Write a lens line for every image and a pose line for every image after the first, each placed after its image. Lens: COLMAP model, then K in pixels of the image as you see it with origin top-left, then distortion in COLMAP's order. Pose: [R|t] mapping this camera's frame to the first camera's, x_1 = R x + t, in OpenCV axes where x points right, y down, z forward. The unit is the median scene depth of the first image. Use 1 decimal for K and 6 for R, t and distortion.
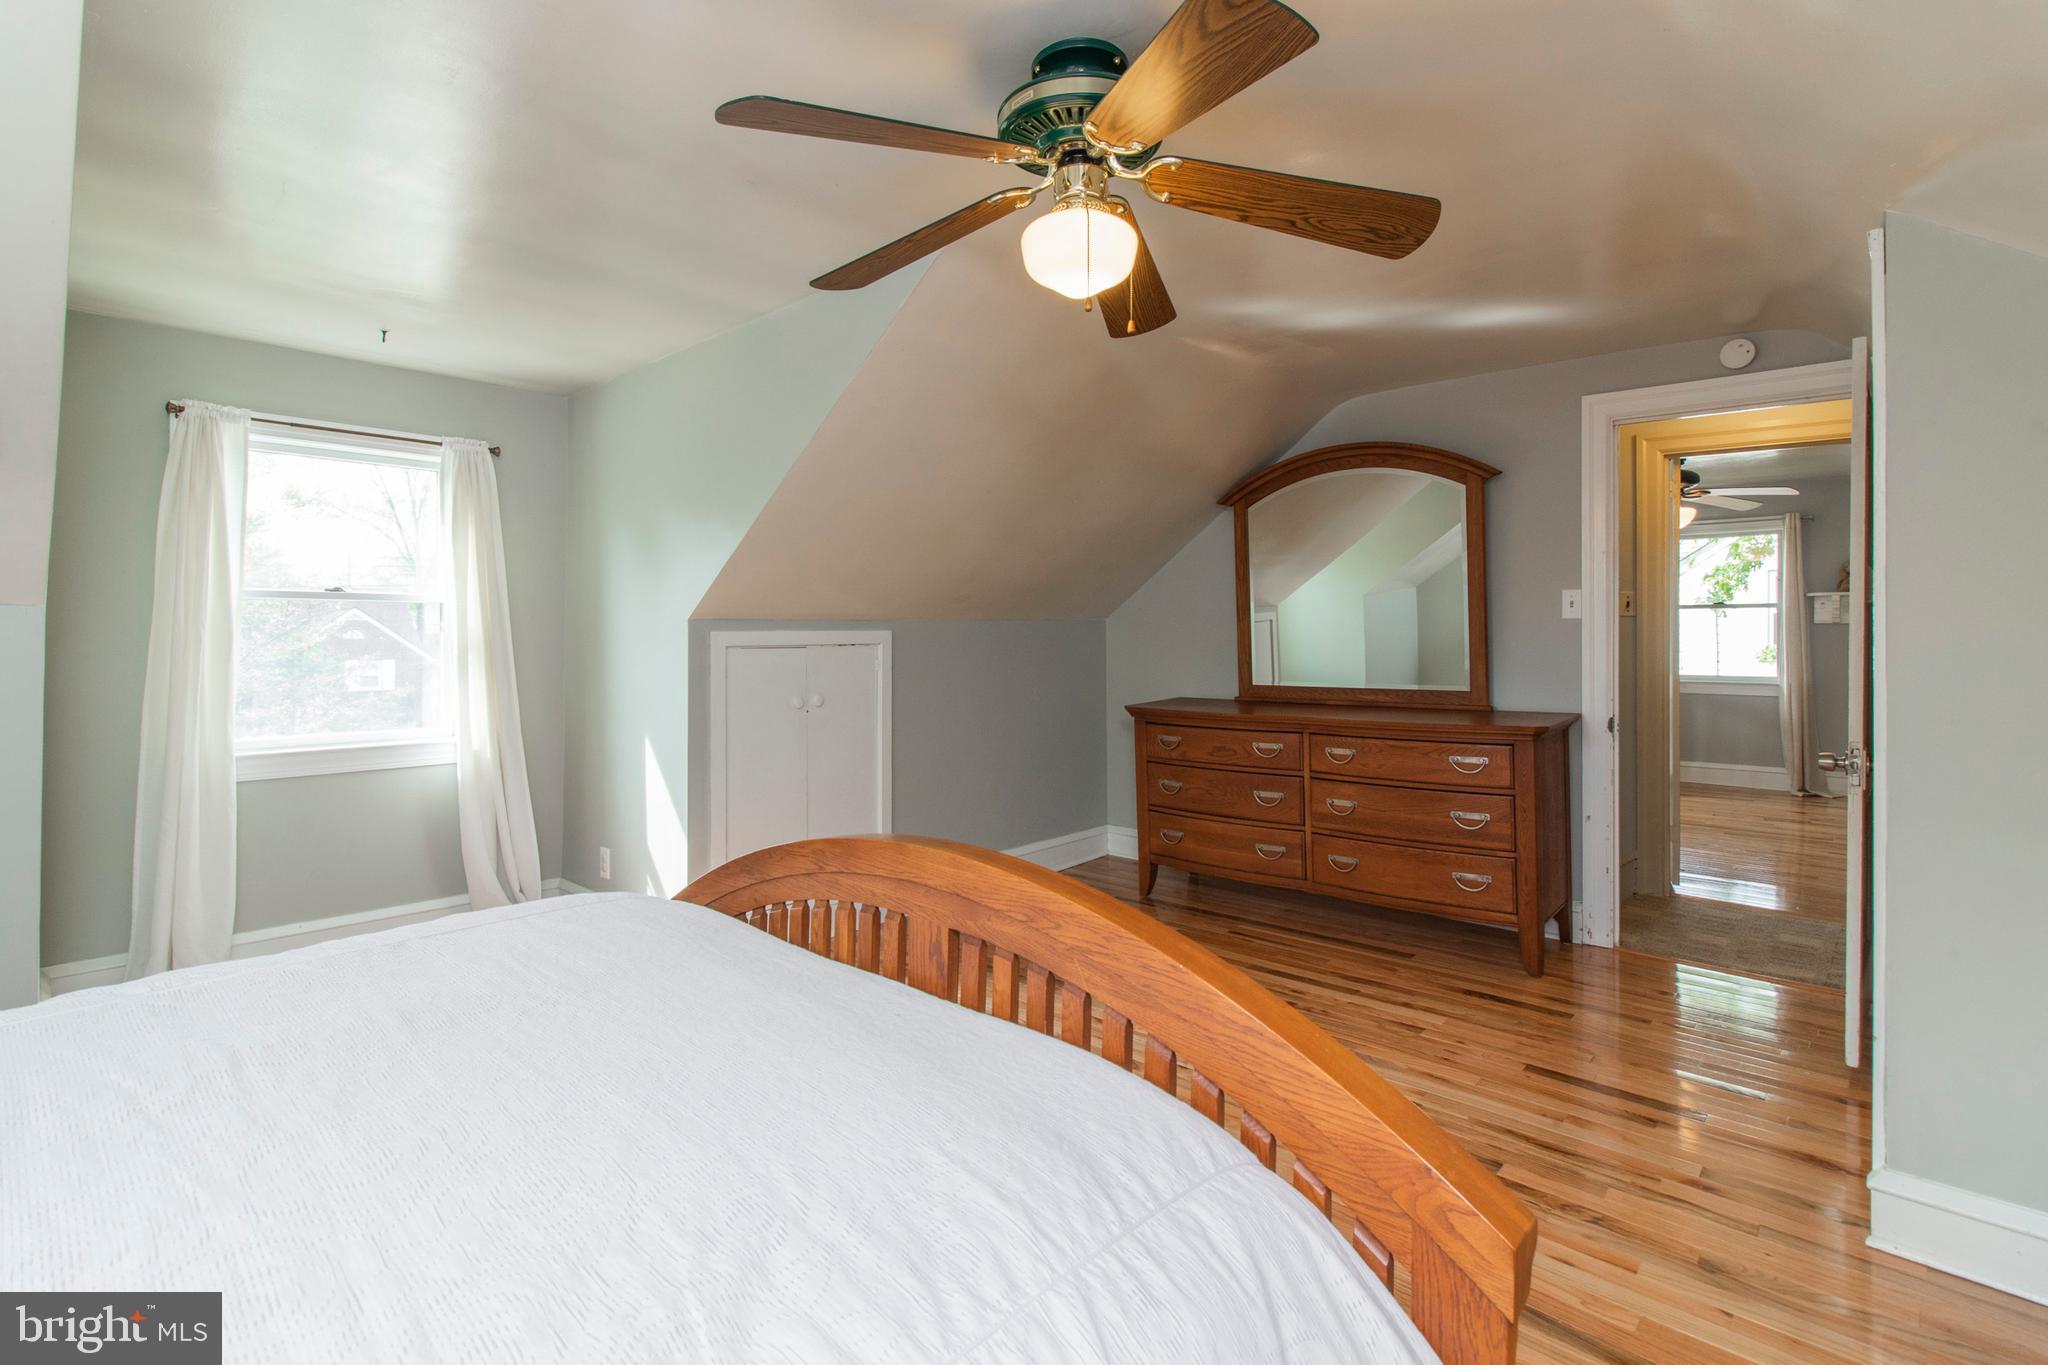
lens RADIAL K [[951.8, 0, 1029.4], [0, 951.8, 650.2], [0, 0, 1]] dist [0.000467, 0.000018]
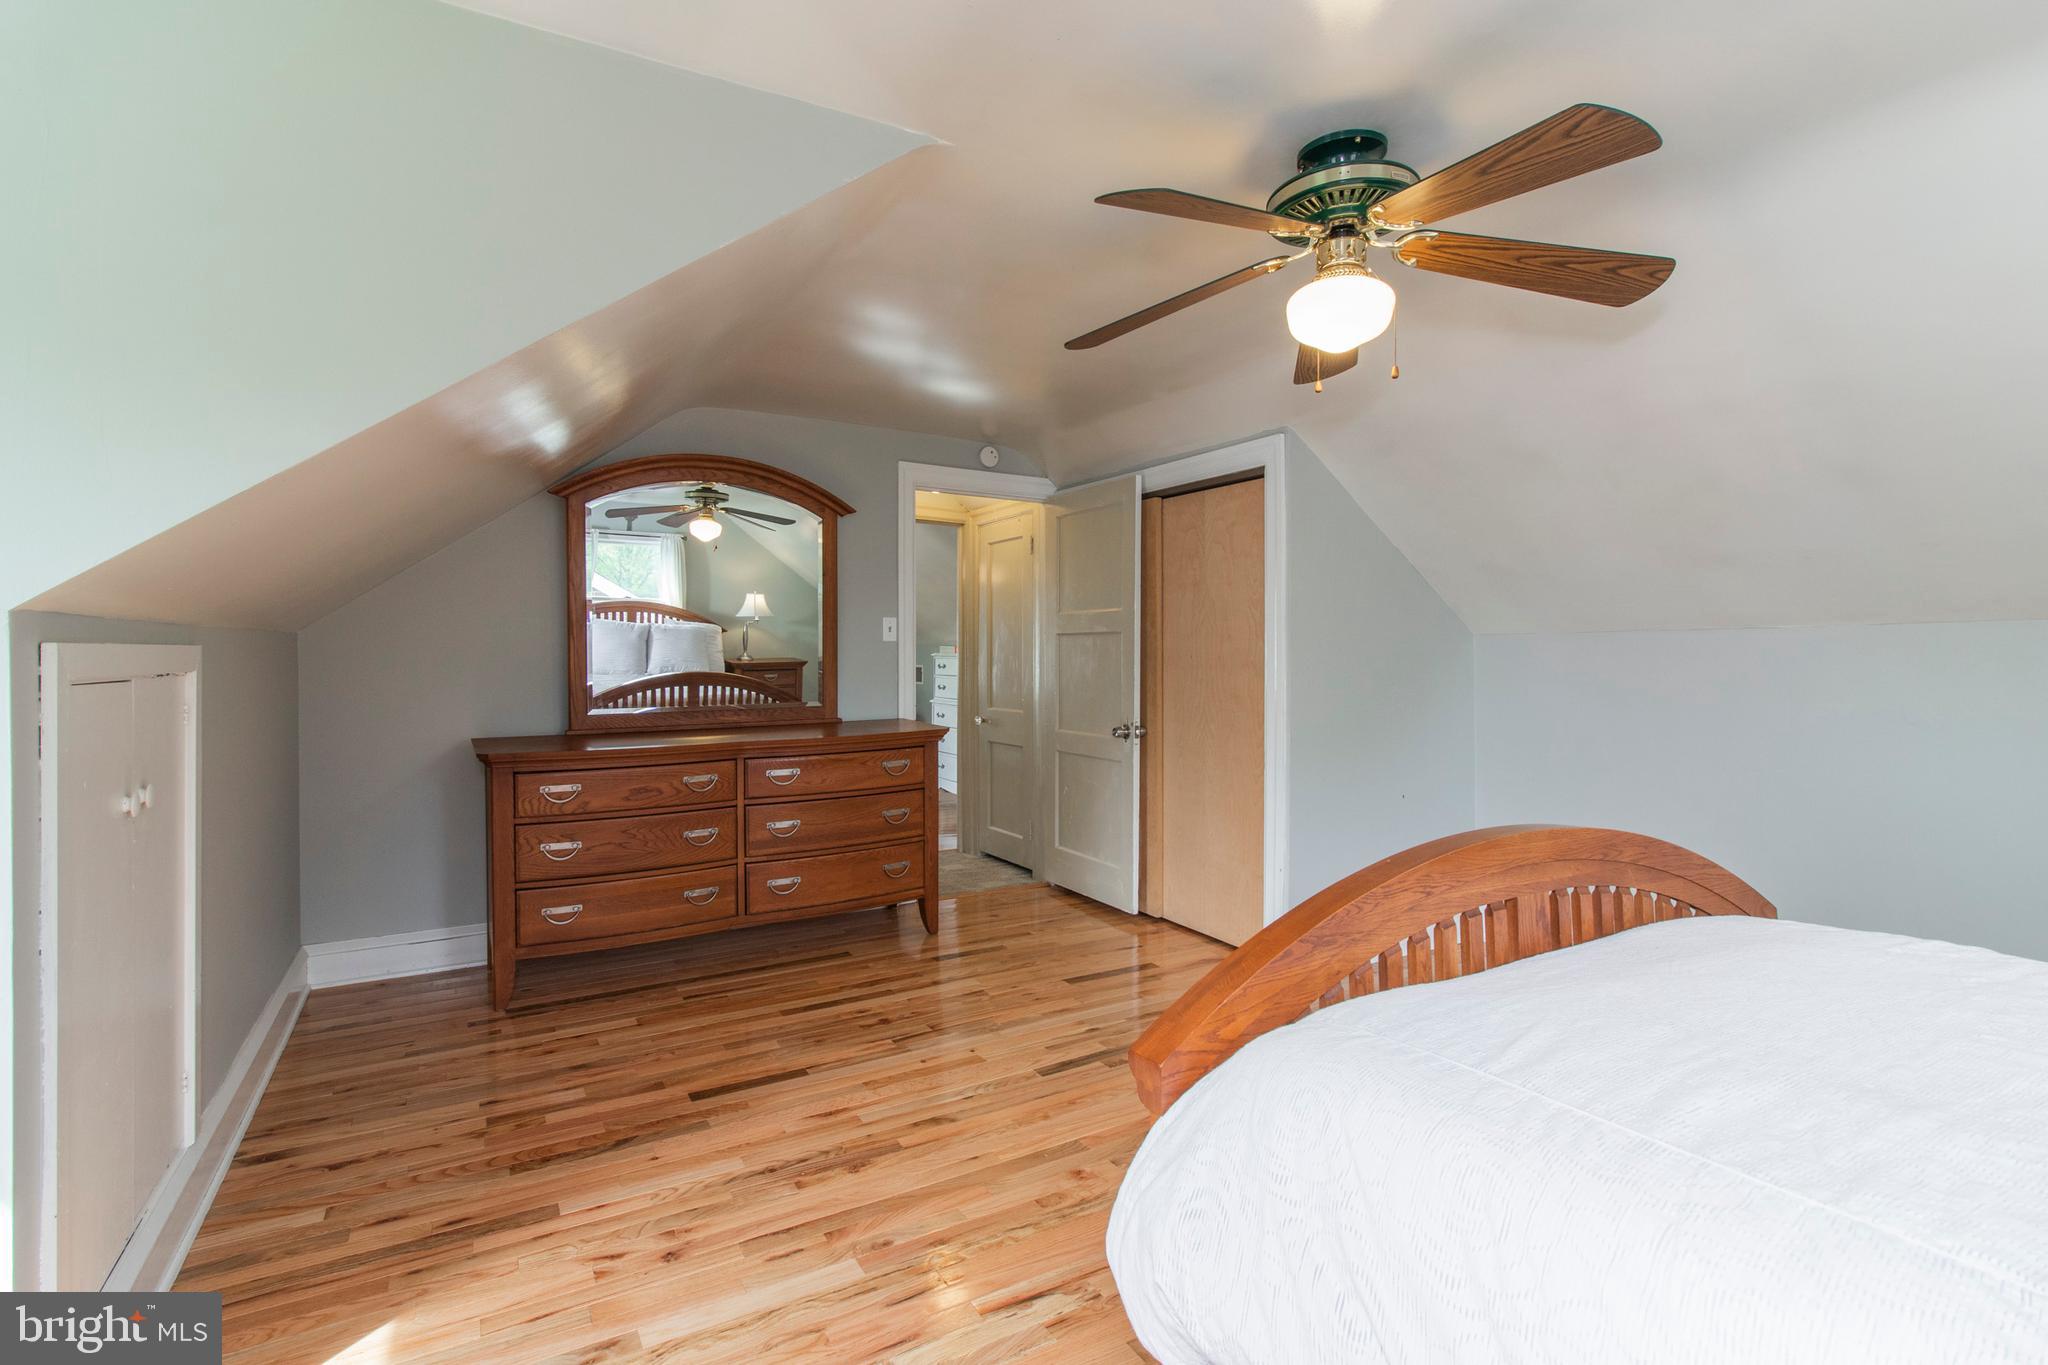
lens RADIAL K [[957.2, 0, 1025.2], [0, 957.2, 657.8], [0, 0, 1]] dist [0.011268, 0.000276]
pose [[0.315275, -0.004369, 0.948990, -0.534408], [0.012963, 0.999916, 0.000297, -0.009739], [-0.948912, 0.012208, 0.315305, 0.443323]]
